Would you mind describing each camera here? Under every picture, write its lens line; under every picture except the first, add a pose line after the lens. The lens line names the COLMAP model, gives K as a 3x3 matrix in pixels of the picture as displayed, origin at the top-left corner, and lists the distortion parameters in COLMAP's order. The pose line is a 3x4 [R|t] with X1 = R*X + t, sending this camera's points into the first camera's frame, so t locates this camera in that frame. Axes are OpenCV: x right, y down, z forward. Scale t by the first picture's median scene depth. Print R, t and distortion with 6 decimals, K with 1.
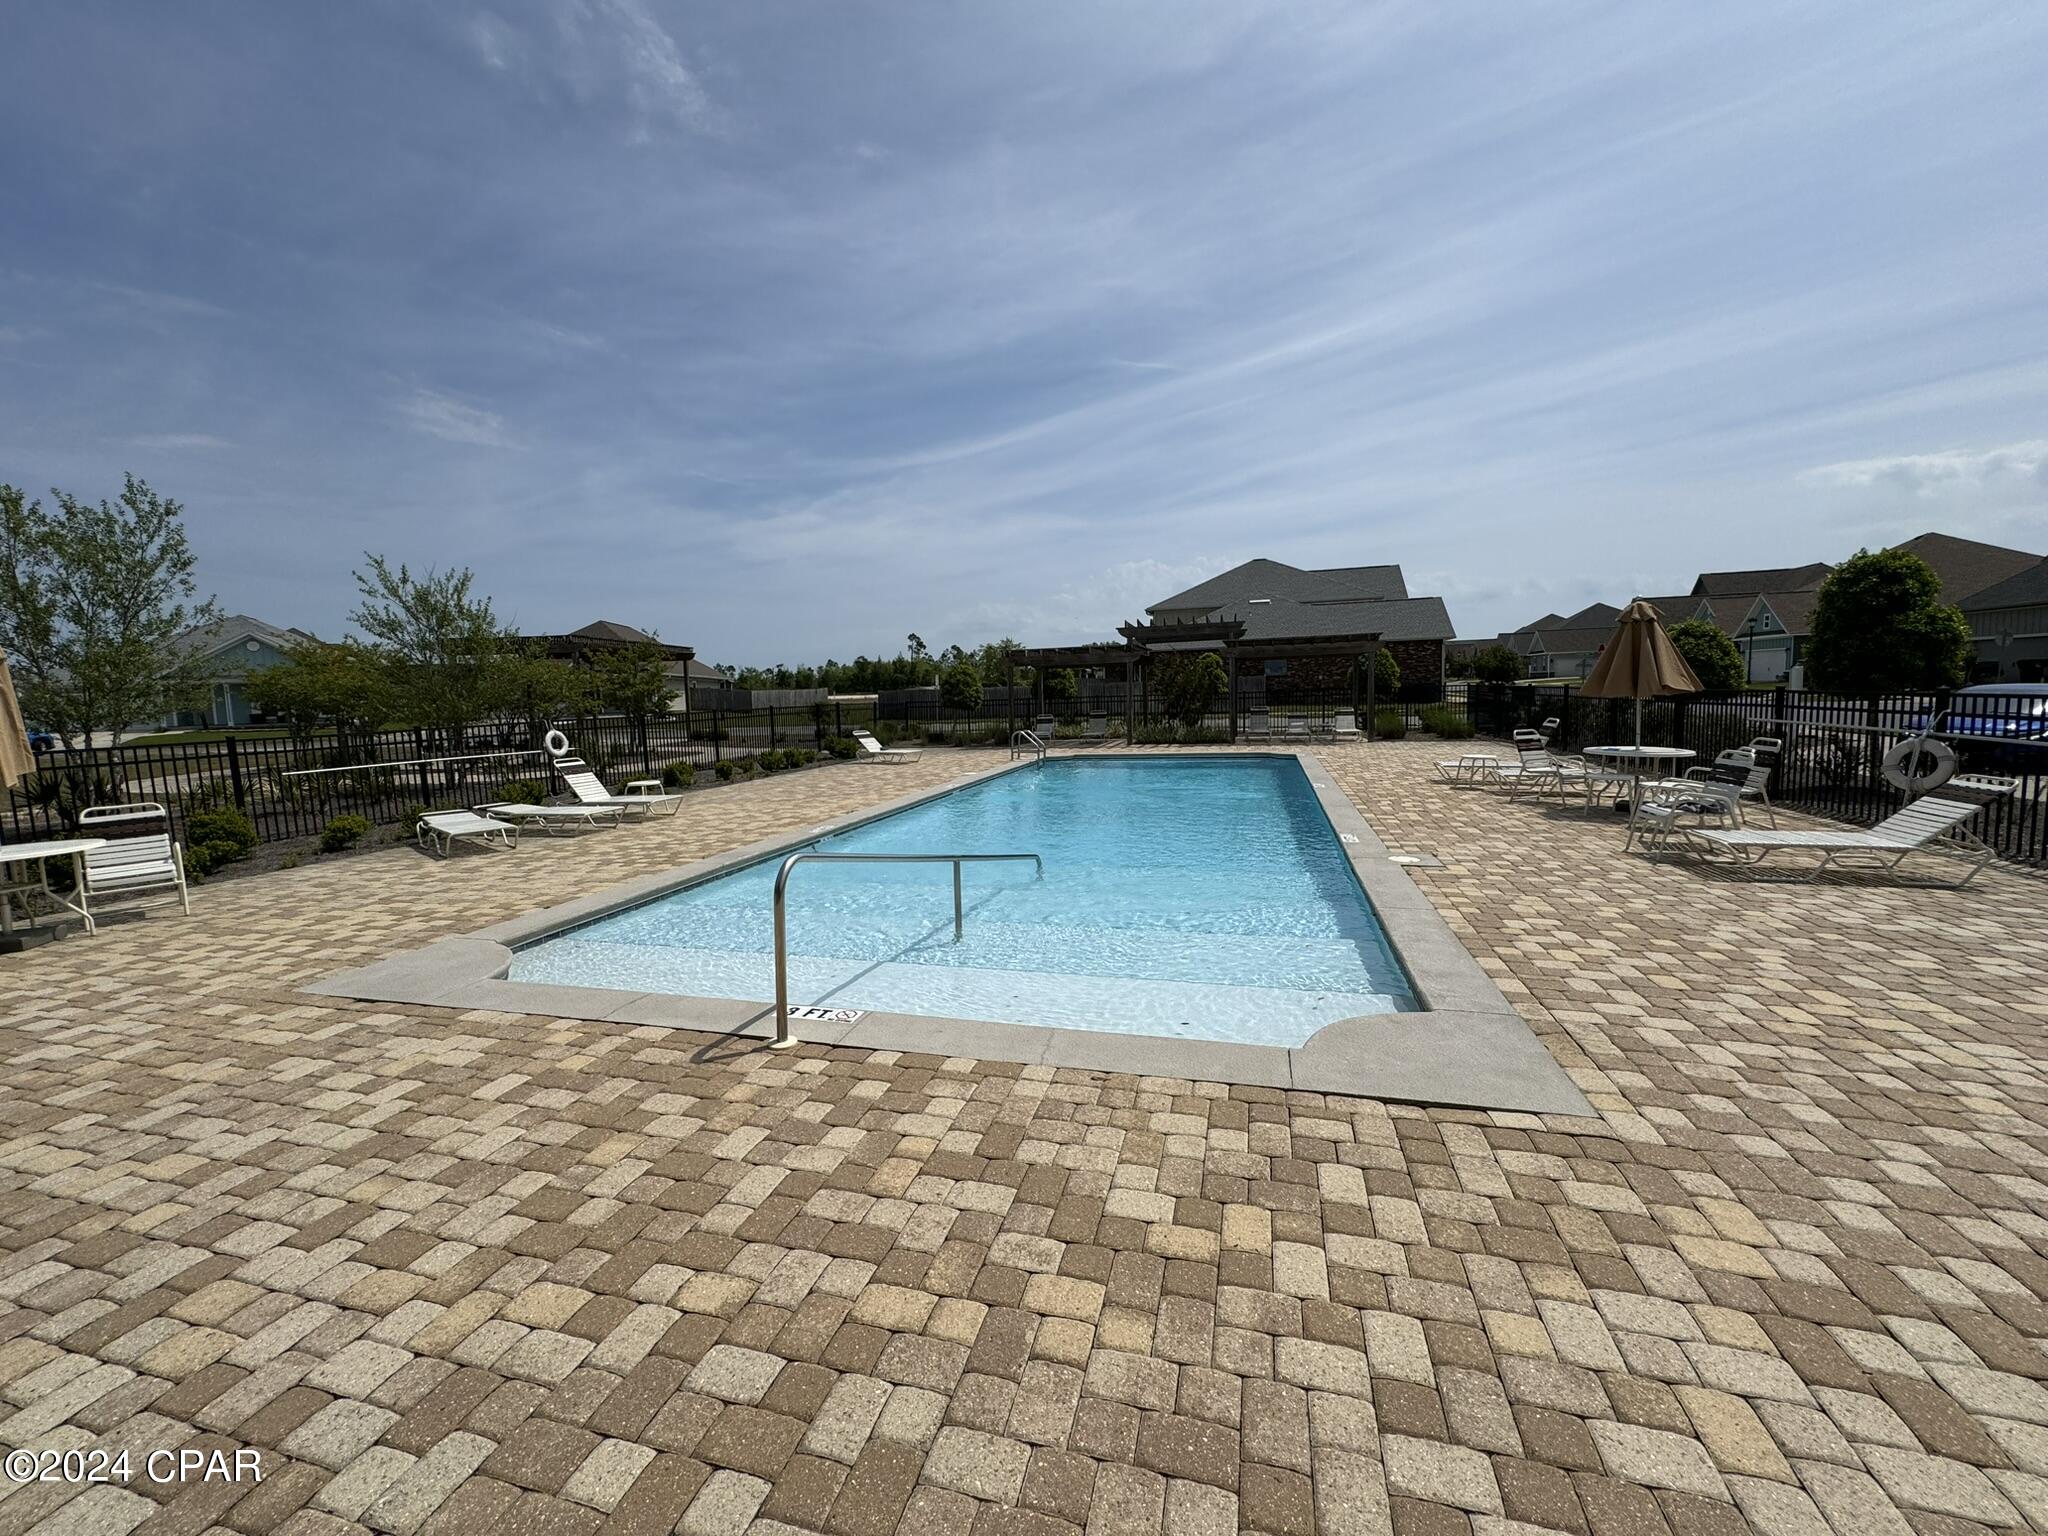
lens RADIAL K [[816.0, 0, 1024.0], [0, 816.0, 768.0], [0, 0, 1]] dist [-0.001312, -0.000189]
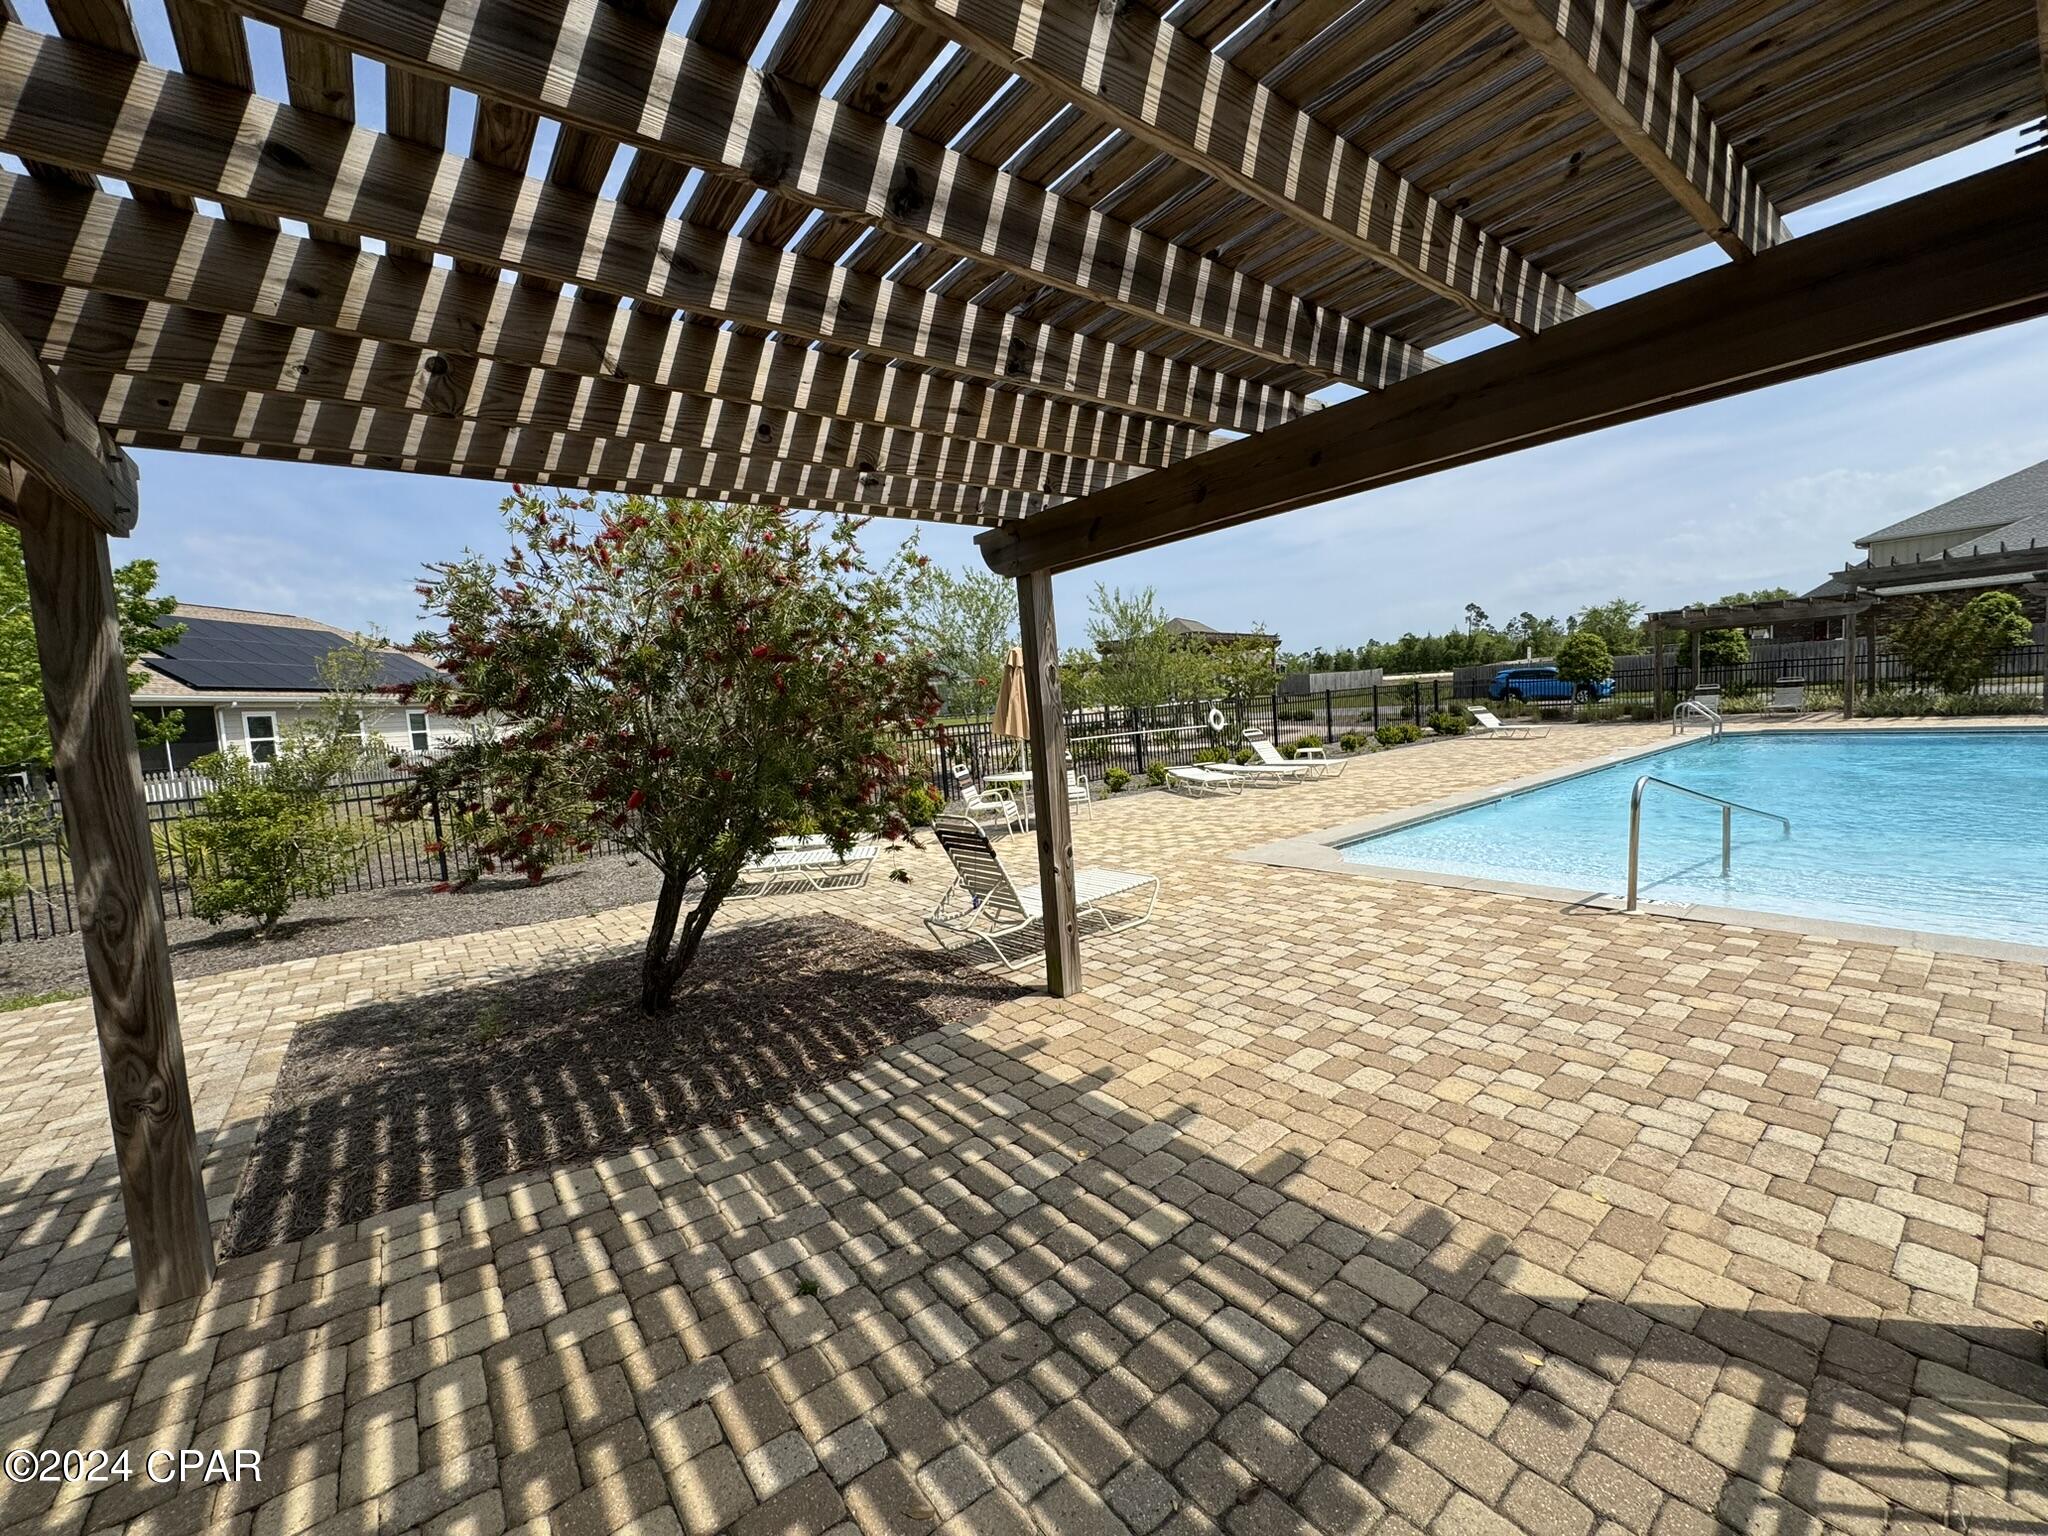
lens RADIAL K [[816.0, 0, 1024.0], [0, 816.0, 768.0], [0, 0, 1]] dist [-0.001312, -0.000189]
pose [[0.809392, 0.023710, -0.586790, -0.064959], [-0.012975, 0.999663, 0.022496, 0.015256], [0.587125, -0.010595, 0.809427, -0.143133]]
